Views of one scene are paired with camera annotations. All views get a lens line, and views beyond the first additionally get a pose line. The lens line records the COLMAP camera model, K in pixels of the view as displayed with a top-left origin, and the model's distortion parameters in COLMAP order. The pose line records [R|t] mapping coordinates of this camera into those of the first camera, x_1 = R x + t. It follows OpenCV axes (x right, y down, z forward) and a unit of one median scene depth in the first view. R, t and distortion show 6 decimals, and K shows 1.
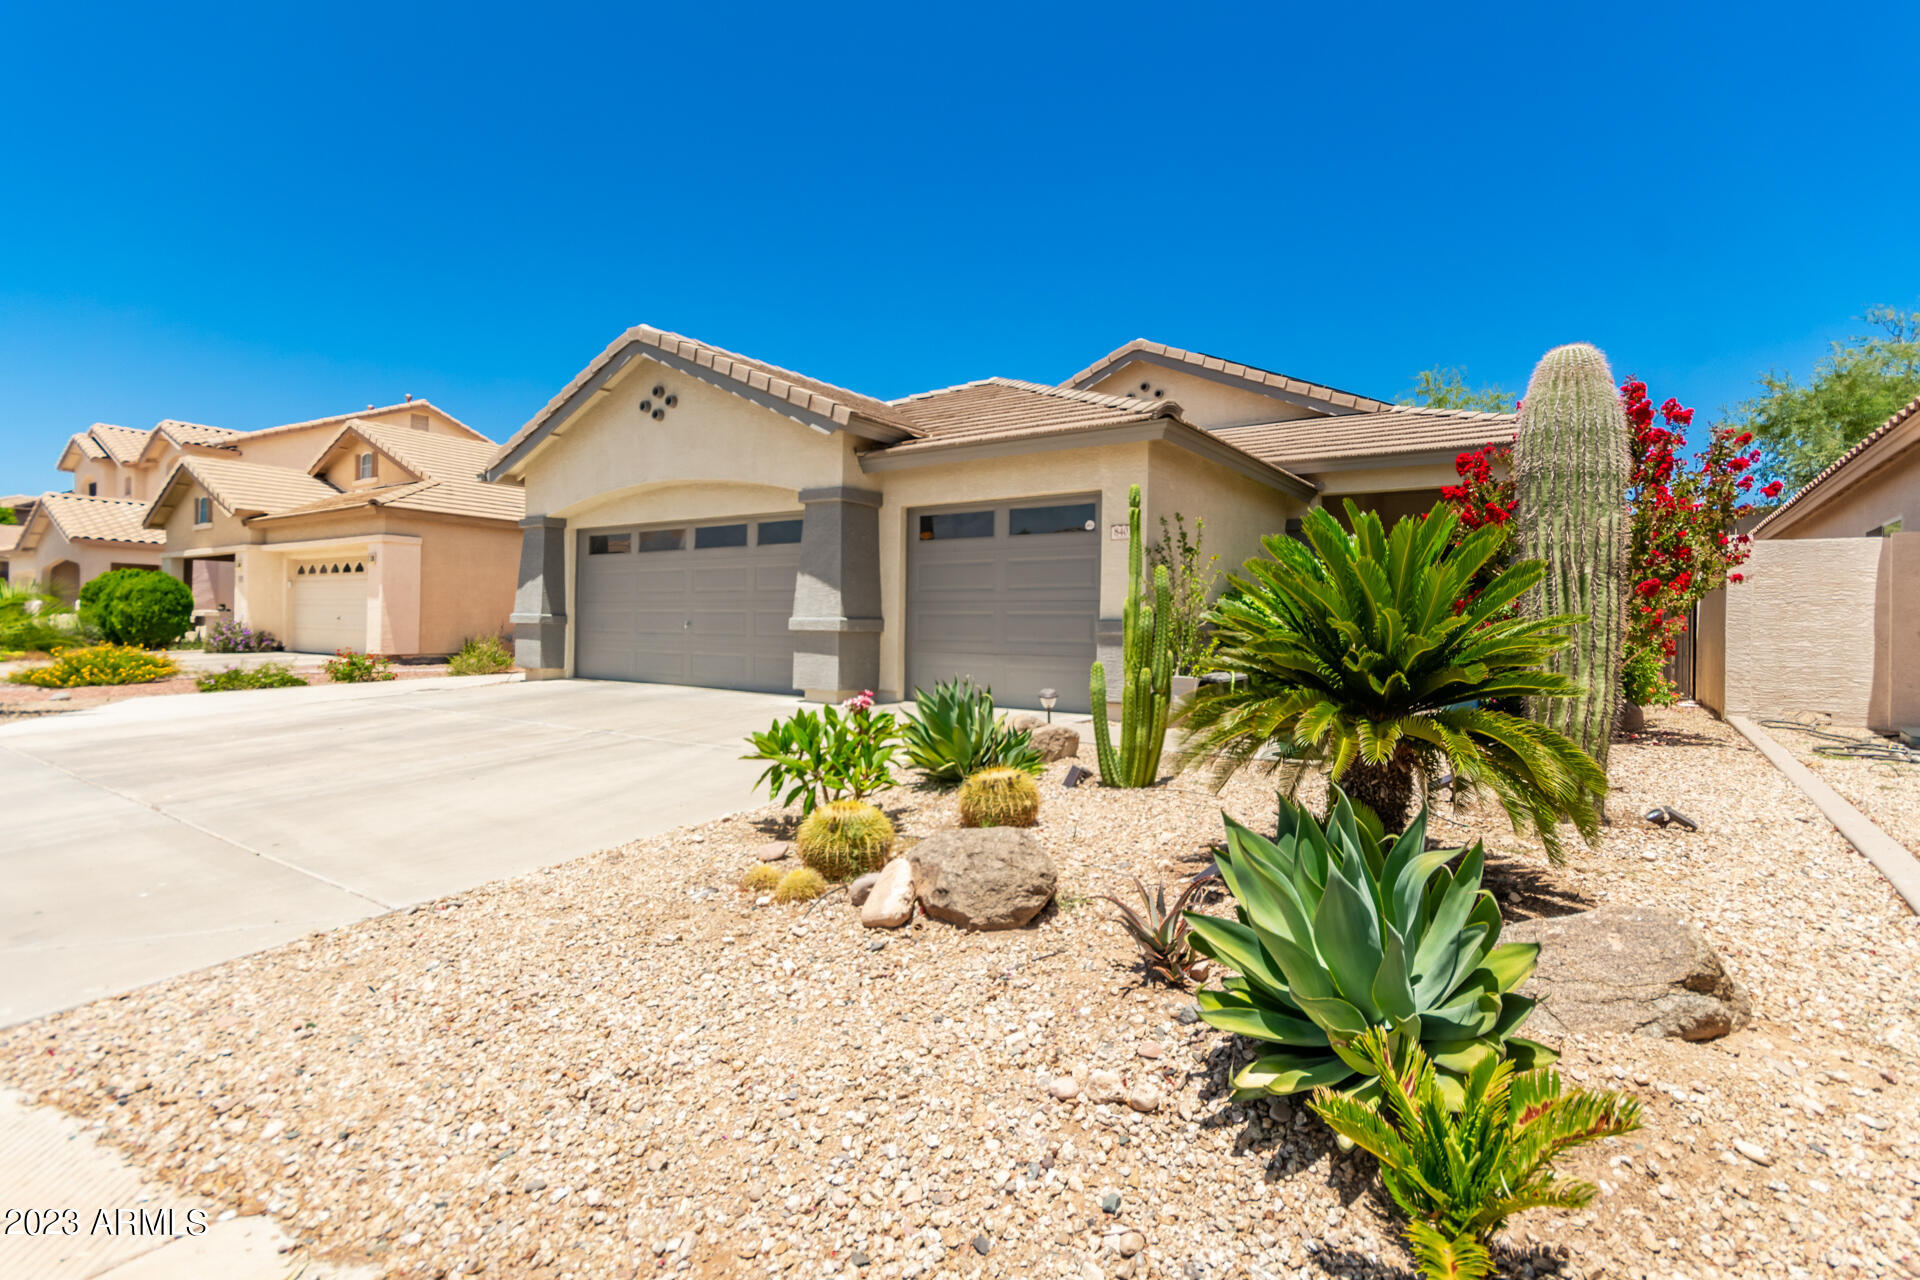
lens RADIAL K [[911.5, 0, 962.5], [0, 911.5, 632.5], [0, 0, 1]] dist [0.001520, 0.000038]
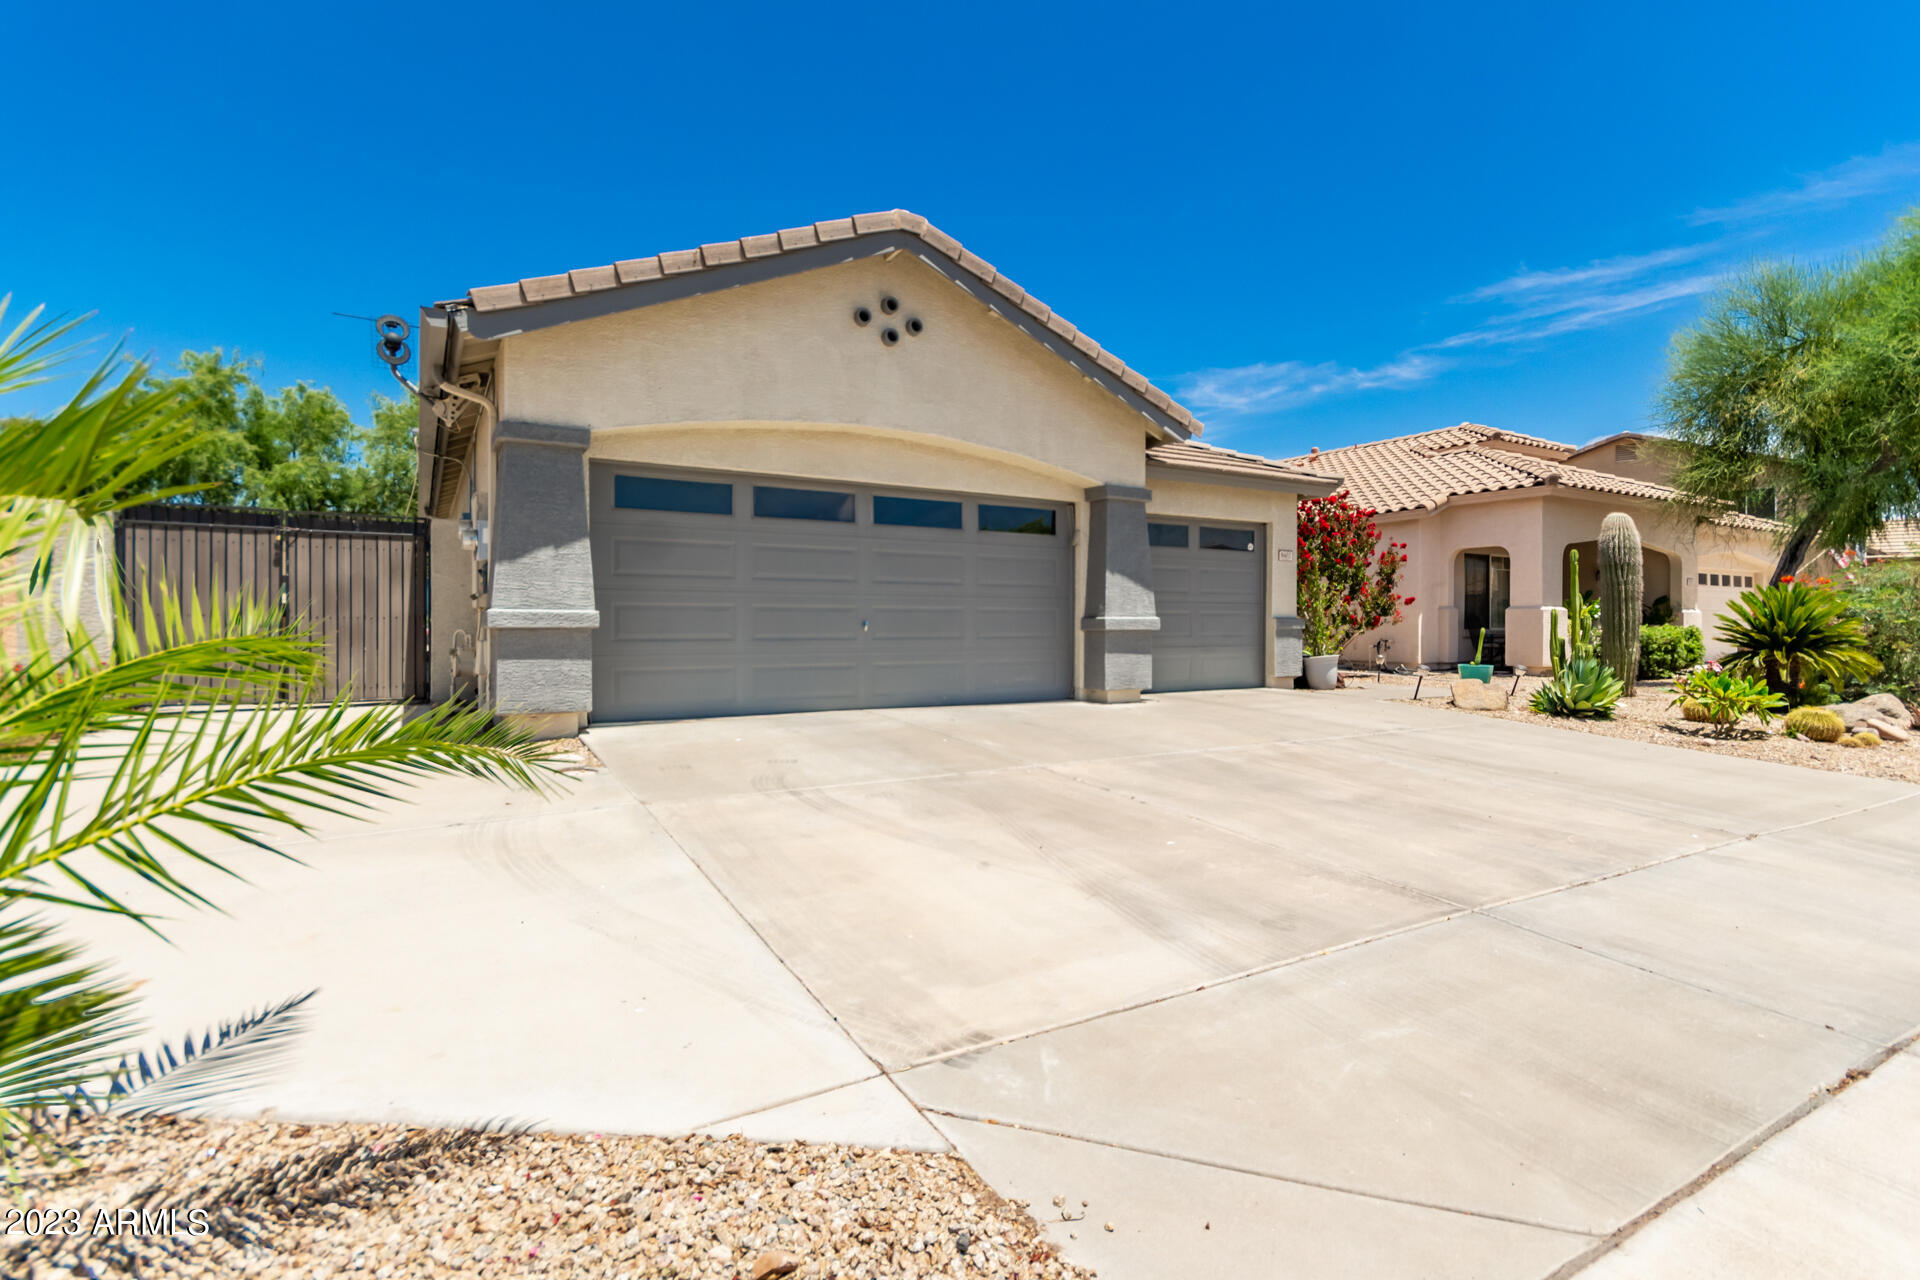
lens RADIAL K [[911.5, 0, 960.4], [0, 911.5, 634.8], [0, 0, 1]] dist [0.001520, 0.000038]
pose [[0.418107, -0.027992, 0.907967, -1.005519], [0.003780, 0.999570, 0.029075, -0.023660], [-0.908390, -0.008724, 0.418033, 0.662739]]
